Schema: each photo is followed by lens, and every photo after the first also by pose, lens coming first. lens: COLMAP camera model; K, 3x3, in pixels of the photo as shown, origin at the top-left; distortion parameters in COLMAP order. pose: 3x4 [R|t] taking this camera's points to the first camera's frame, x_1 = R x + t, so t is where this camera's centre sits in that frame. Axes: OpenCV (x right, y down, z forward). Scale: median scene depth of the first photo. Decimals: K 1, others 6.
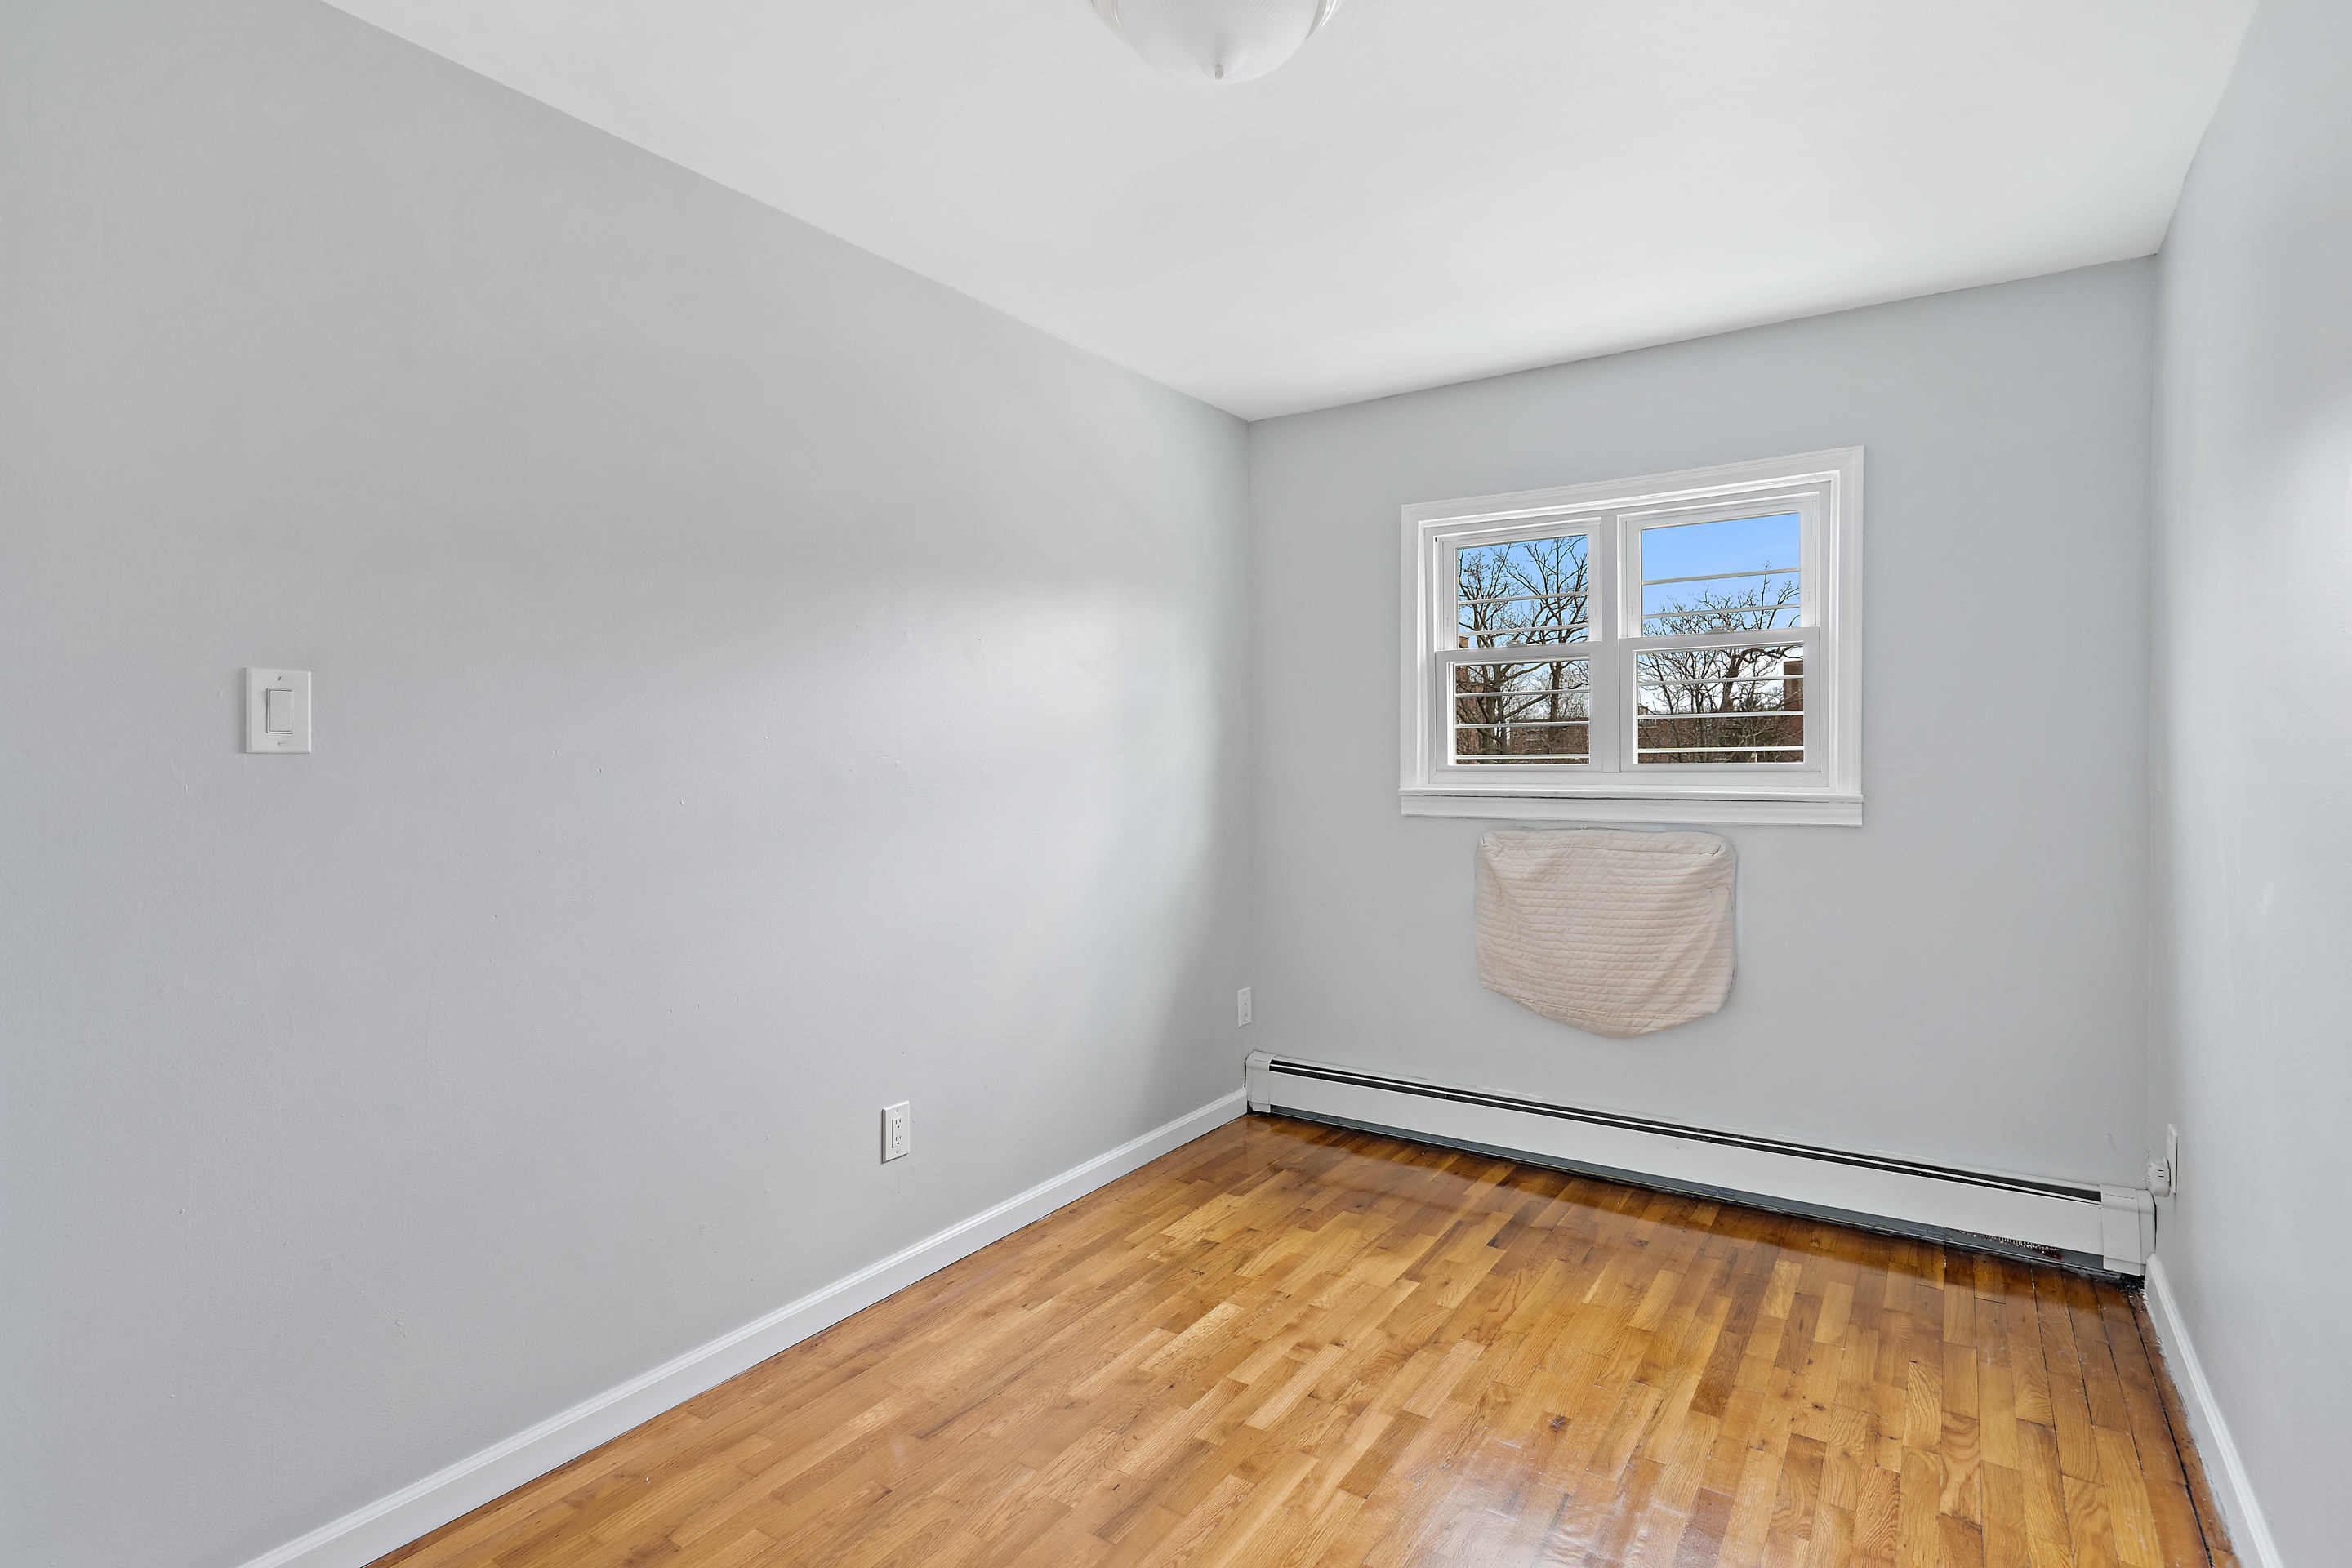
lens RADIAL K [[1158.6, 0, 1194.3], [0, 1158.6, 770.4], [0, 0, 1]] dist [-0.001120, -0.000363]
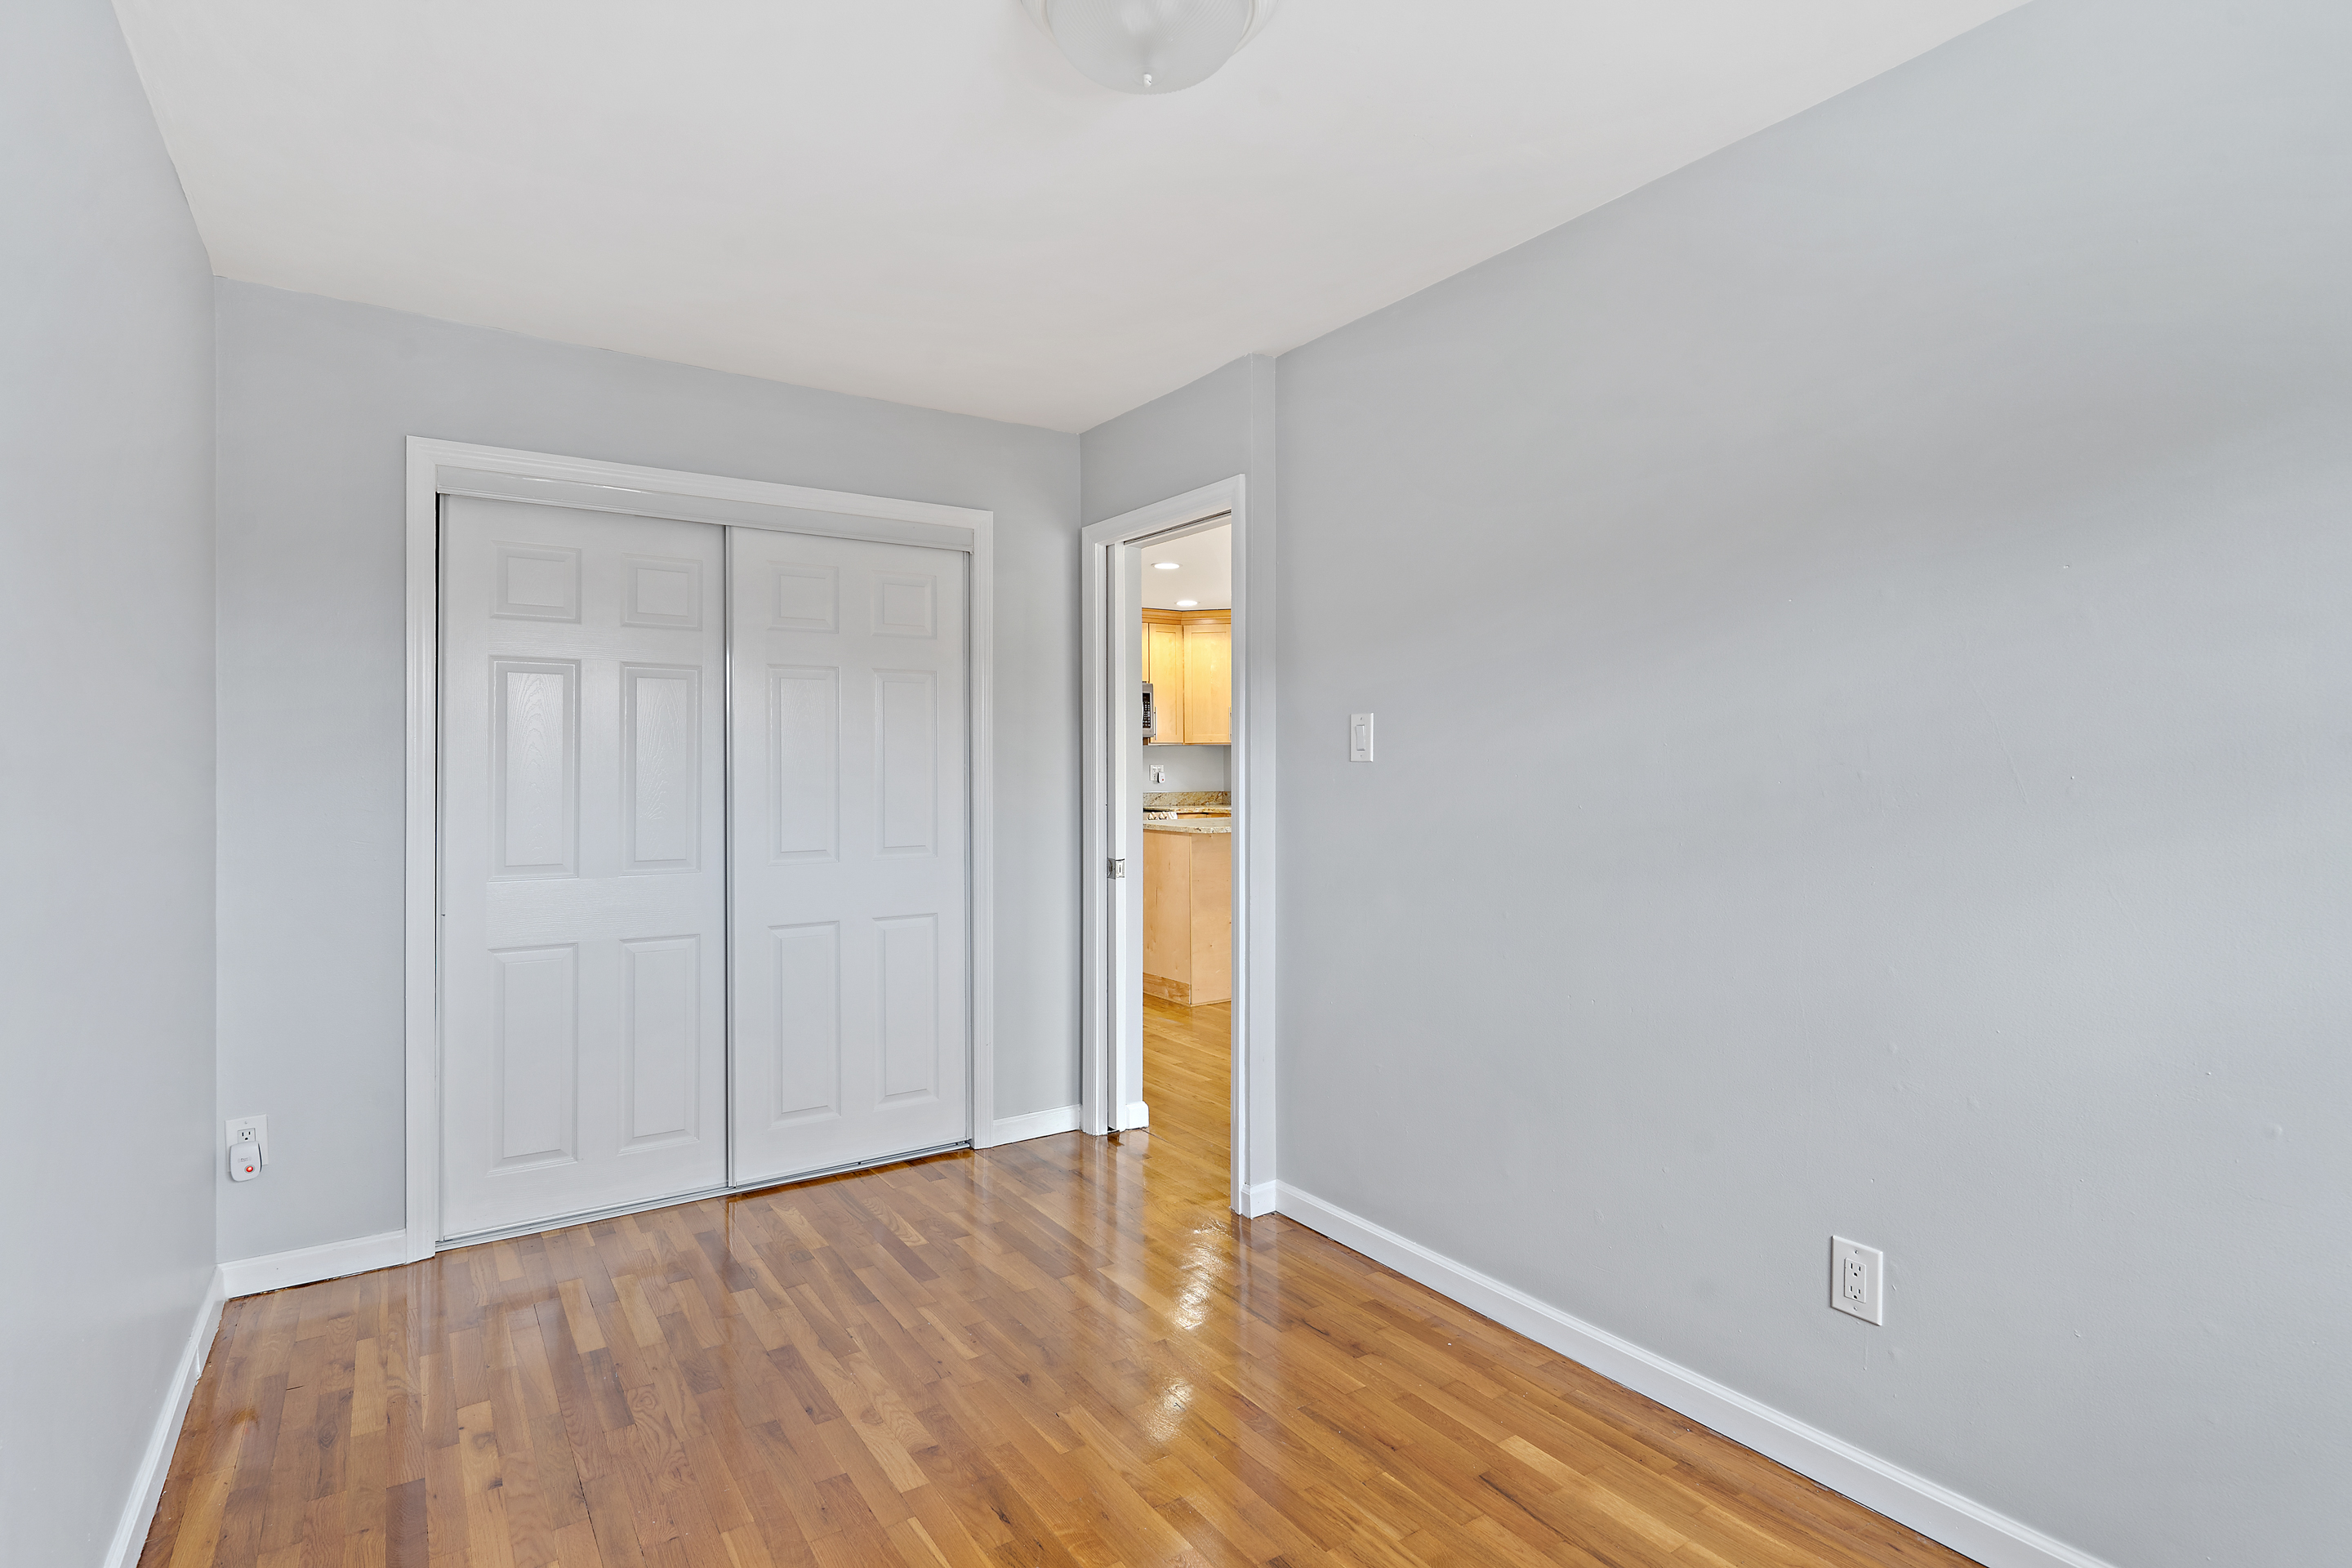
lens RADIAL K [[1158.6, 0, 1171.1], [0, 1158.6, 776.9], [0, 0, 1]] dist [-0.001120, -0.000363]
pose [[-0.386851, 0.015411, -0.922014, 0.728854], [-0.012715, 0.999676, 0.022044, -0.021470], [0.922055, 0.020251, -0.386530, 1.104990]]
